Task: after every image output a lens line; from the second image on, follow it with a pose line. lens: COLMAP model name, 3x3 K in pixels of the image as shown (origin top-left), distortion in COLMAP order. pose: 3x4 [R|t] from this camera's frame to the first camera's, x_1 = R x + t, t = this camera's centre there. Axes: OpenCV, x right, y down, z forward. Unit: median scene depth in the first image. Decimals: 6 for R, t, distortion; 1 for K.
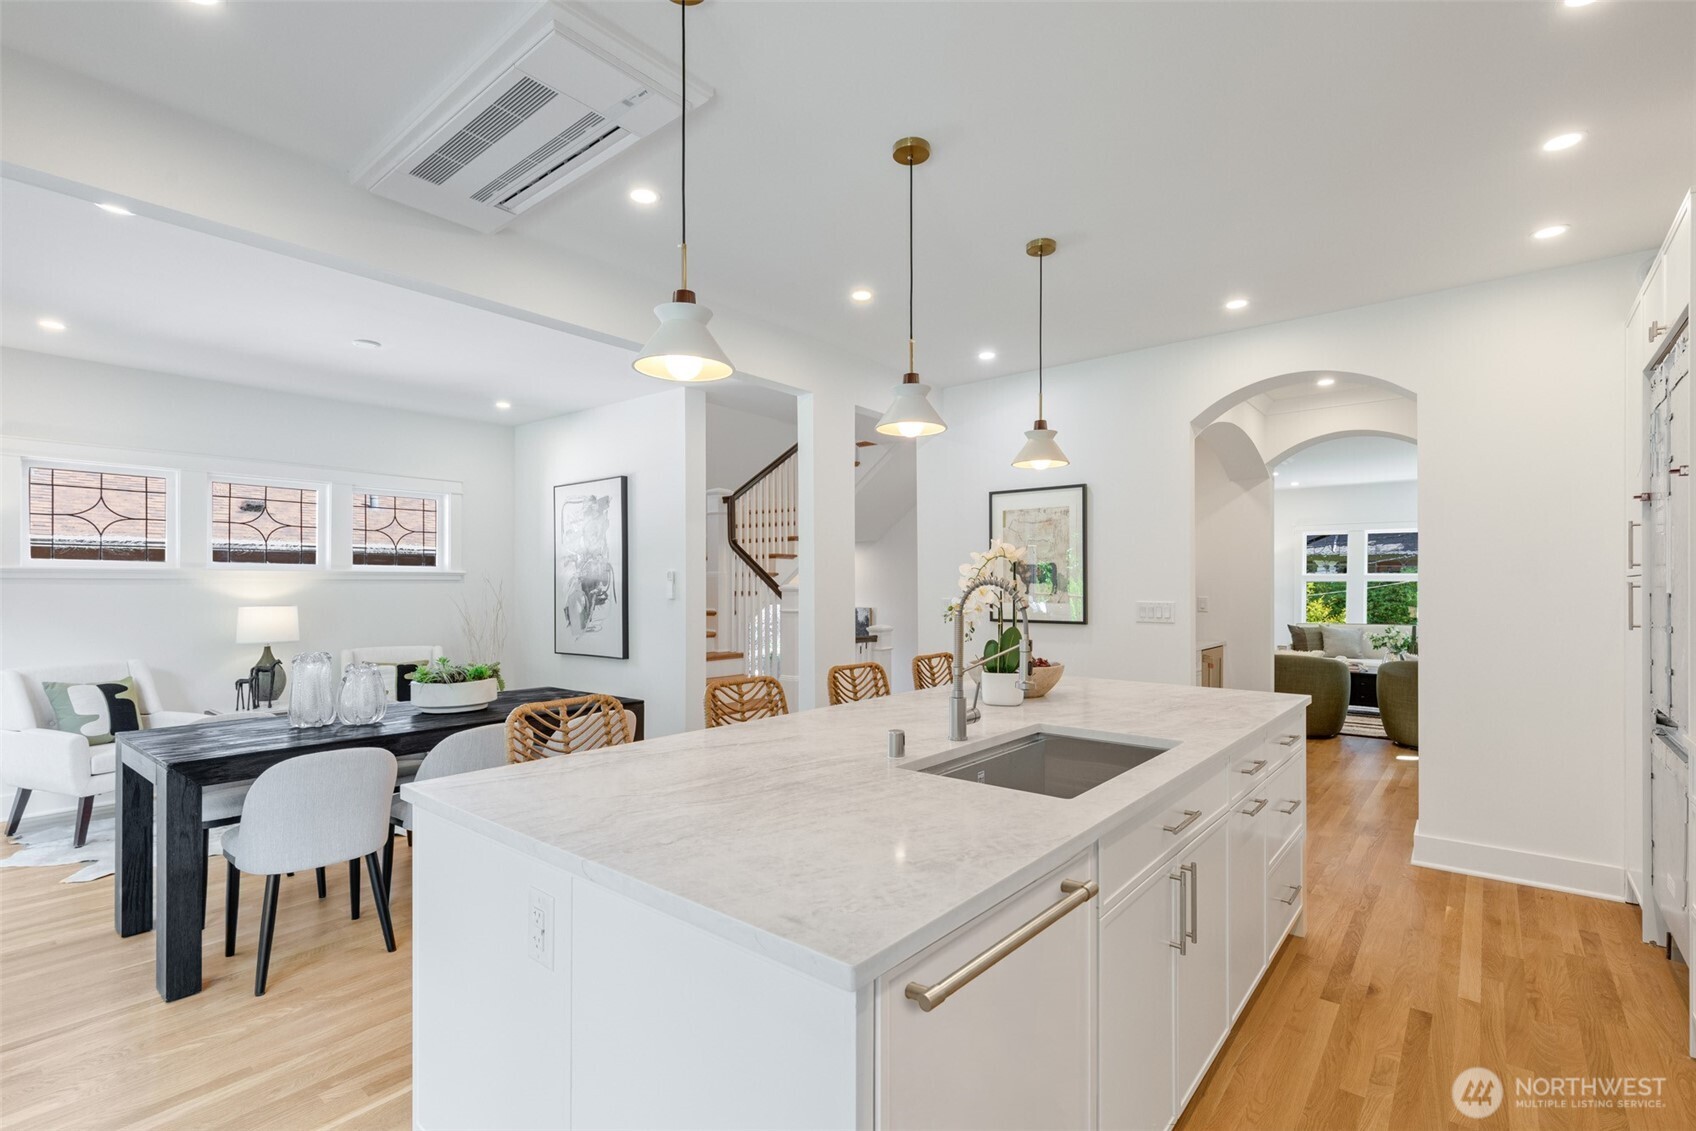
lens RADIAL K [[785.2, 0, 850.3], [0, 785.2, 576.9], [0, 0, 1]] dist [0.016494, -0.000712]
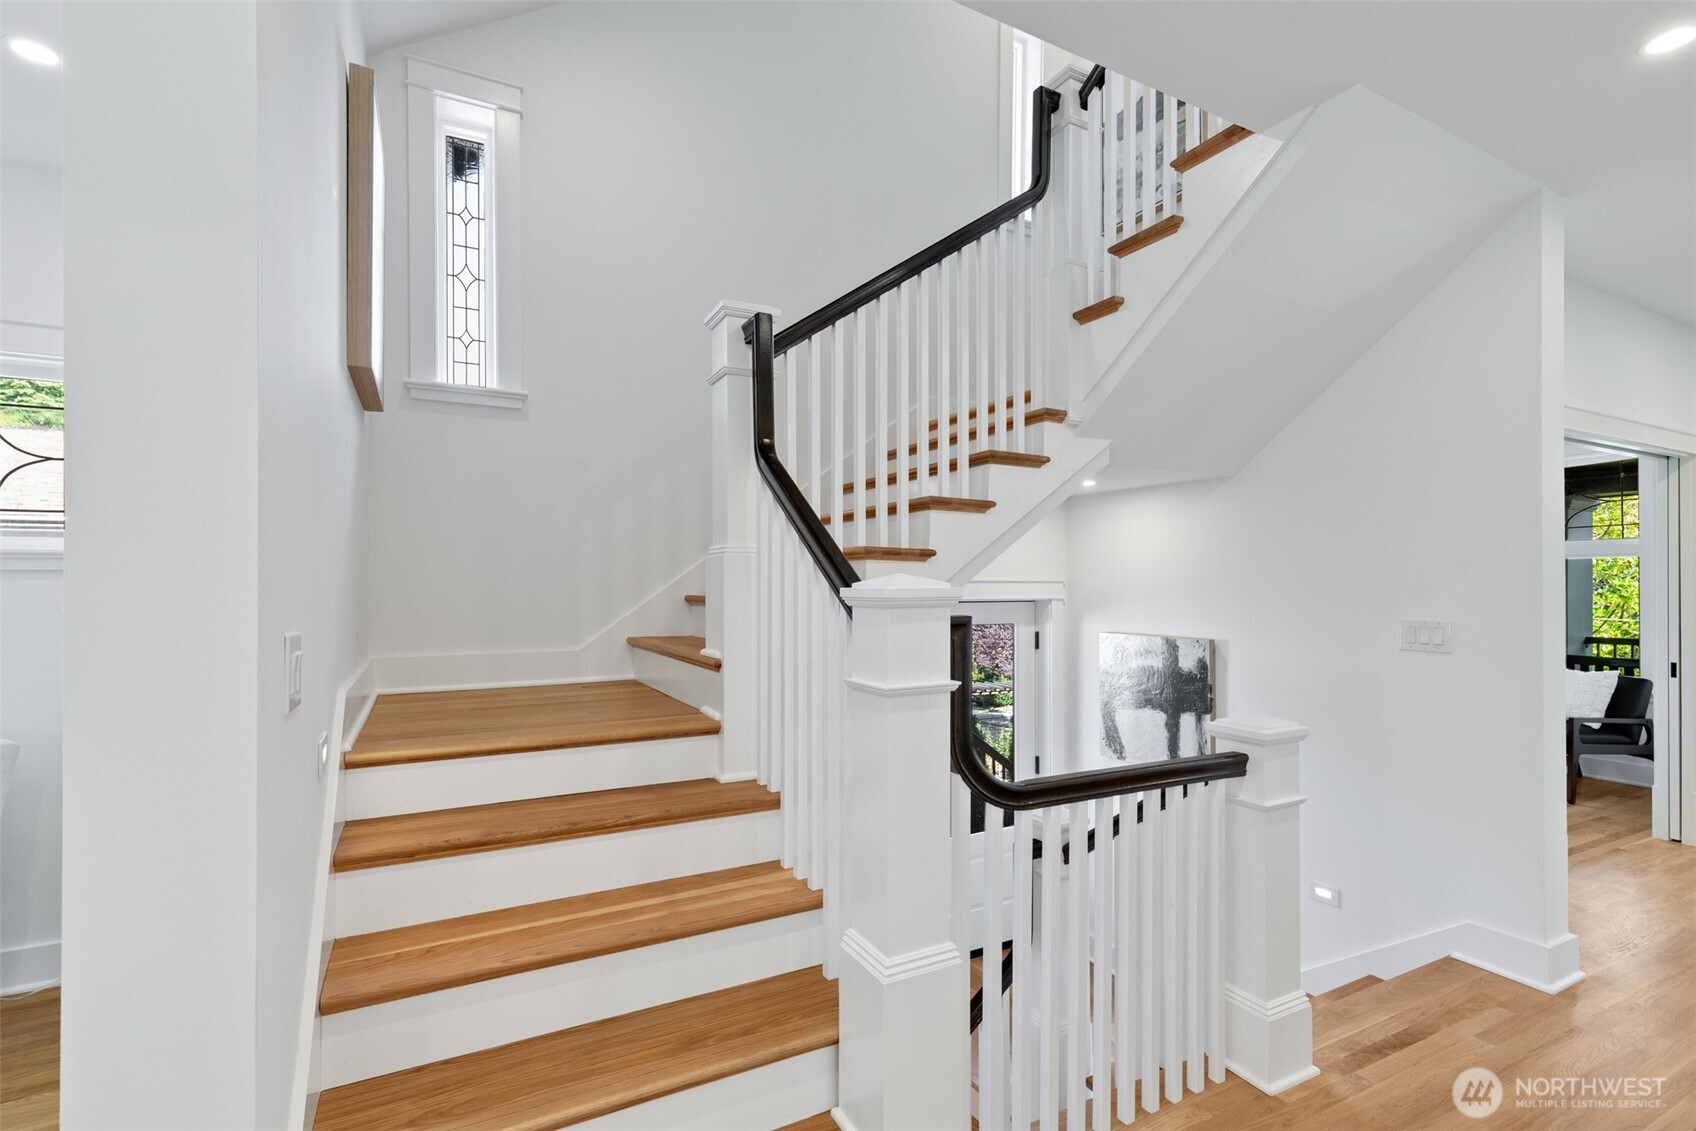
lens RADIAL K [[785.2, 0, 839.3], [0, 785.2, 571.1], [0, 0, 1]] dist [0.016494, -0.000712]
pose [[0.917404, -0.003906, -0.397939, 0.013551], [0.003519, 0.999992, -0.001704, 0.005437], [0.397942, 0.000163, 0.917410, 0.662677]]
